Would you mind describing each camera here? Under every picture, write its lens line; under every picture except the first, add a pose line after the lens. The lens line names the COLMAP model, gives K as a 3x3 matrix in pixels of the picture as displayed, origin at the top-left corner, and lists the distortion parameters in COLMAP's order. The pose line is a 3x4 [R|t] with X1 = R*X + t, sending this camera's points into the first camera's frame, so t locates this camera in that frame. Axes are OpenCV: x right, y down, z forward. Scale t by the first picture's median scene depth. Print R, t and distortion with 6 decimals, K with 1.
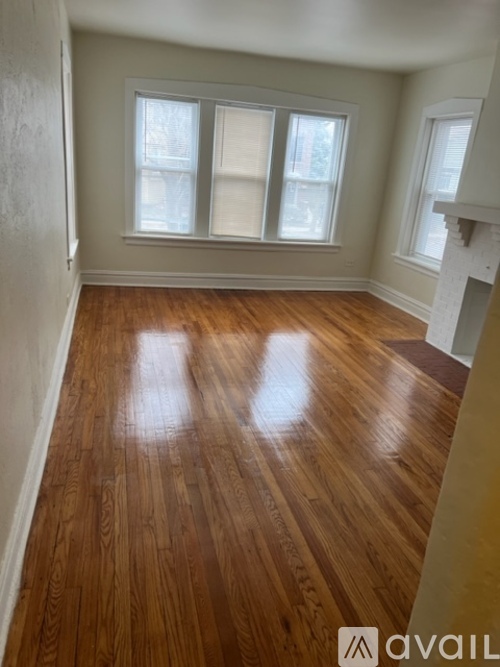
lens RADIAL K [[492.8, 0, 250.0], [0, 492.8, 333.5], [0, 0, 1]] dist [0.045205, -0.043028]
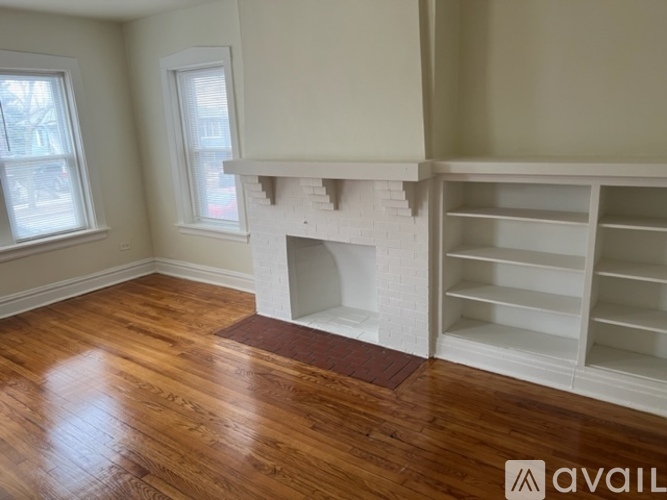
lens RADIAL K [[492.8, 0, 333.5], [0, 492.8, 250.0], [0, 0, 1]] dist [0.045205, -0.043028]
pose [[0.761321, -0.271708, 0.588698, -0.025687], [0.308691, 0.950345, 0.039414, -0.077189], [-0.570175, 0.151719, 0.807392, 0.176880]]
